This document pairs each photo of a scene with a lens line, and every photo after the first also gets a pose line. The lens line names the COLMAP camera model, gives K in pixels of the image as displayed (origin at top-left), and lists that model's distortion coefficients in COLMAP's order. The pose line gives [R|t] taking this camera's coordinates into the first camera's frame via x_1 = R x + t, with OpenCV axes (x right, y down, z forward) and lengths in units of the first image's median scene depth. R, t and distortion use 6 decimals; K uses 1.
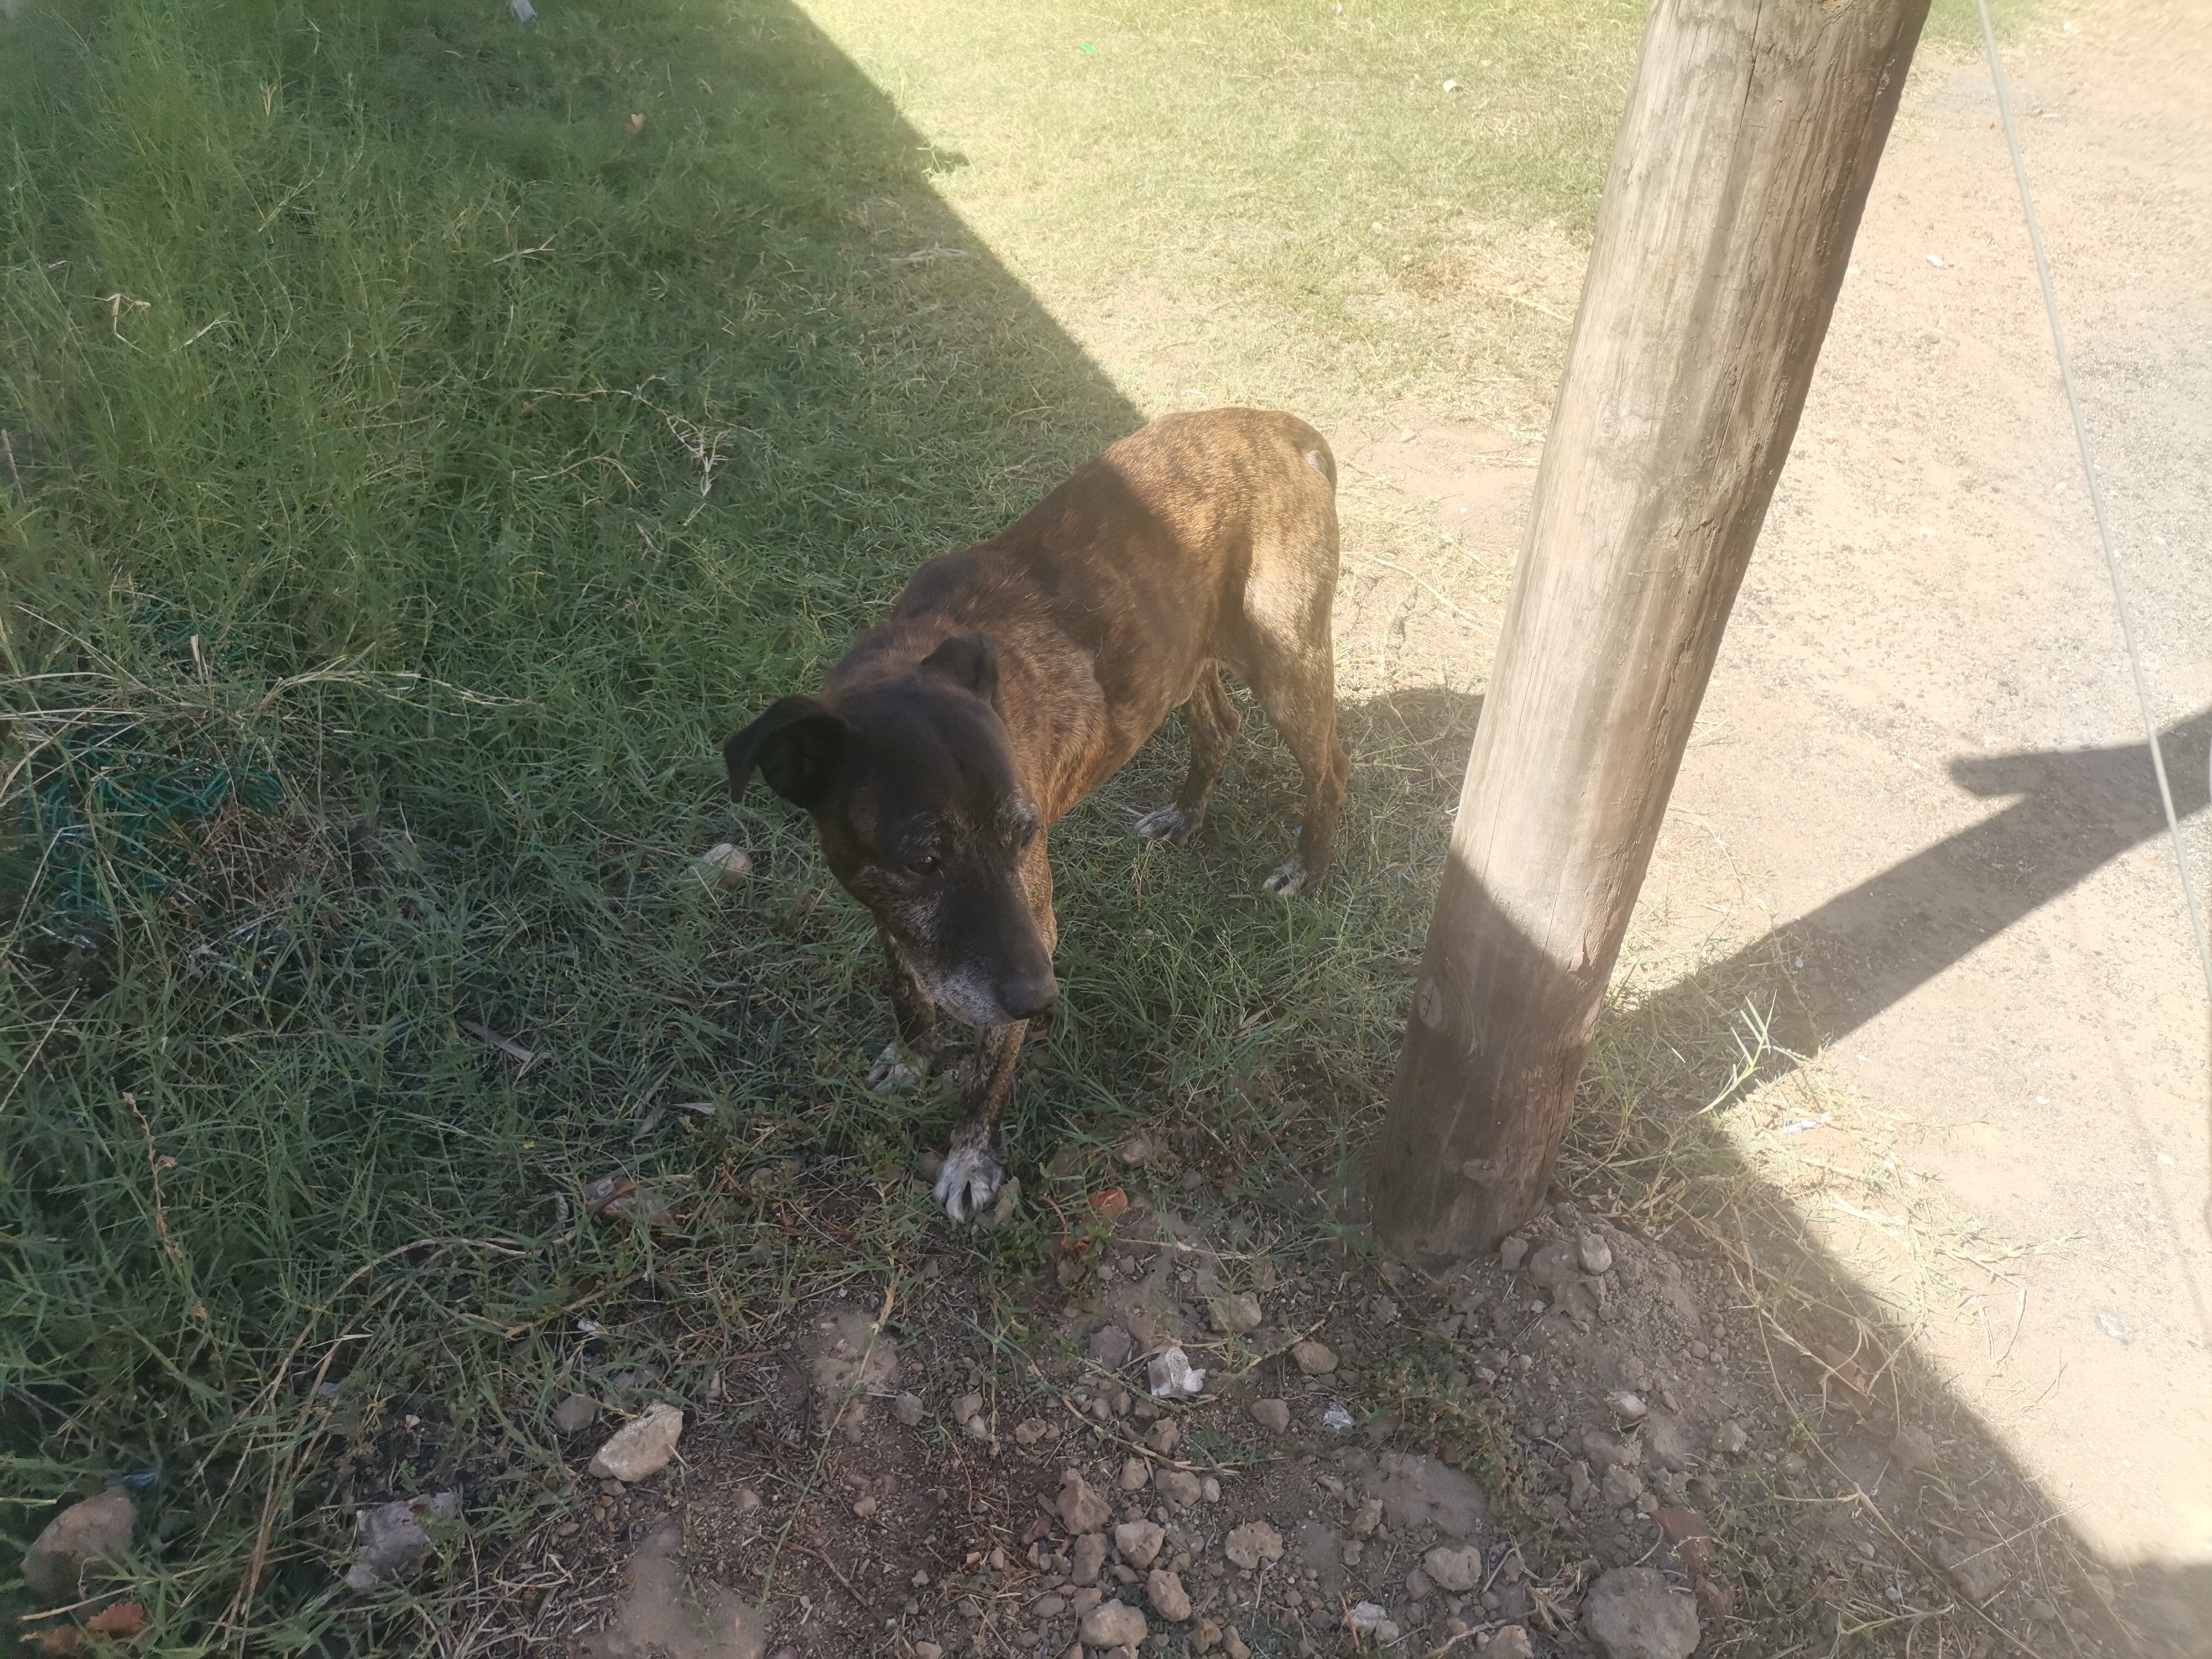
lens RADIAL K [[1665.7, 0, 1106.0], [0, 1665.7, 829.5], [0, 0, 1]] dist [0.053421, -0.049579]
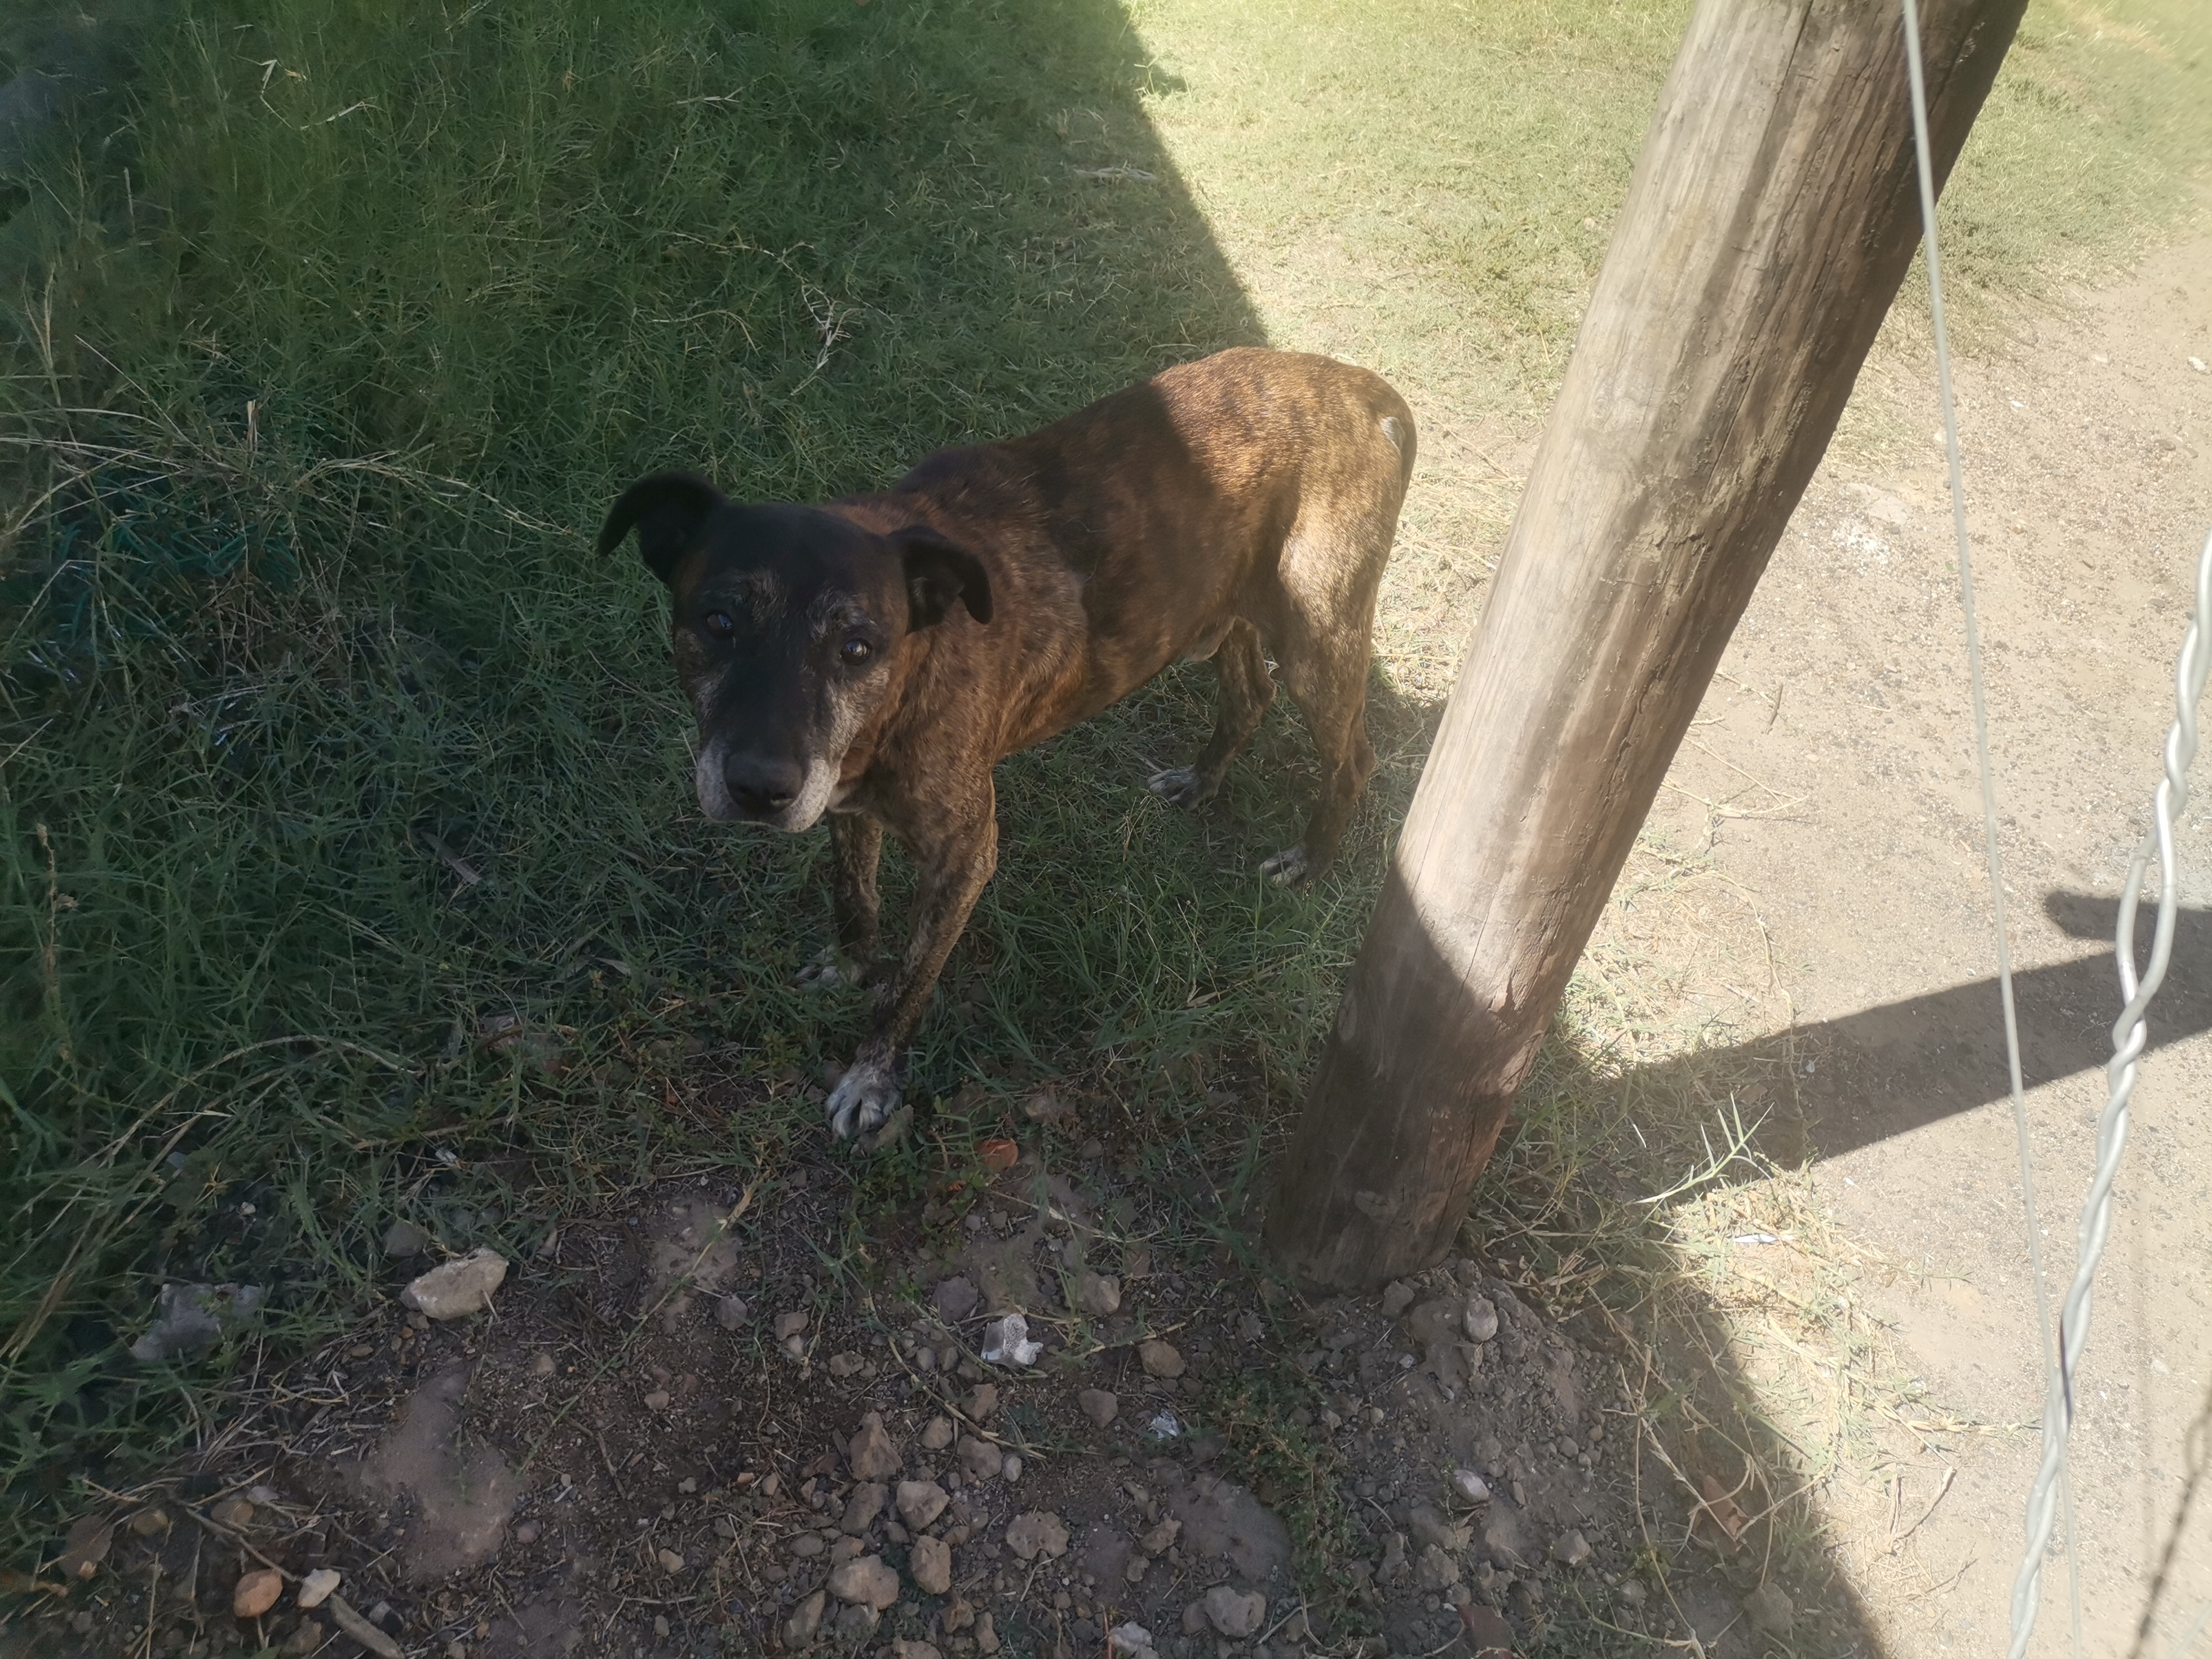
lens RADIAL K [[1665.7, 0, 1106.0], [0, 1665.7, 829.5], [0, 0, 1]] dist [0.053421, -0.049579]
pose [[0.974896, 0.202797, -0.091927, 0.111341], [-0.200842, 0.979160, 0.030144, 0.002173], [0.096125, -0.010924, 0.995309, 0.060499]]
